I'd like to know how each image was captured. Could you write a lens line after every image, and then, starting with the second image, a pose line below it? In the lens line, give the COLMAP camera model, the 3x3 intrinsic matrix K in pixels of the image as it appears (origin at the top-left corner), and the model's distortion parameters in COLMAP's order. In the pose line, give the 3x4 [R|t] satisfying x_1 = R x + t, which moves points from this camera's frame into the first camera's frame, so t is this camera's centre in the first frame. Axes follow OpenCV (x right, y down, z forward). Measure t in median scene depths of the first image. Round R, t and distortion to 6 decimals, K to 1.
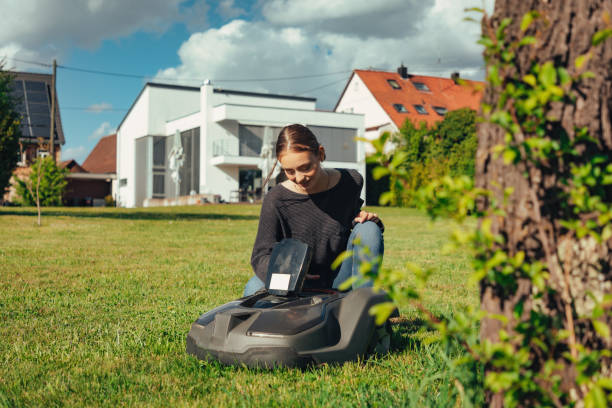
lens RADIAL K [[856.0, 0, 288.4], [0, 856.0, 204.7], [0, 0, 1]] dist [0.034923, 0.022870]
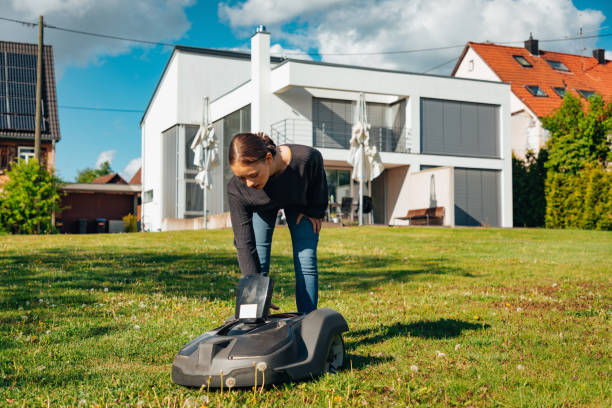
lens RADIAL K [[533.5, 0, 298.1], [0, 533.5, 207.3], [0, 0, 1]] dist [0.002263, -0.002918]
pose [[0.996018, -0.011942, -0.088351, -0.033969], [0.008715, 0.999284, -0.036817, 0.000054], [0.088727, 0.035900, 0.995409, 0.602670]]
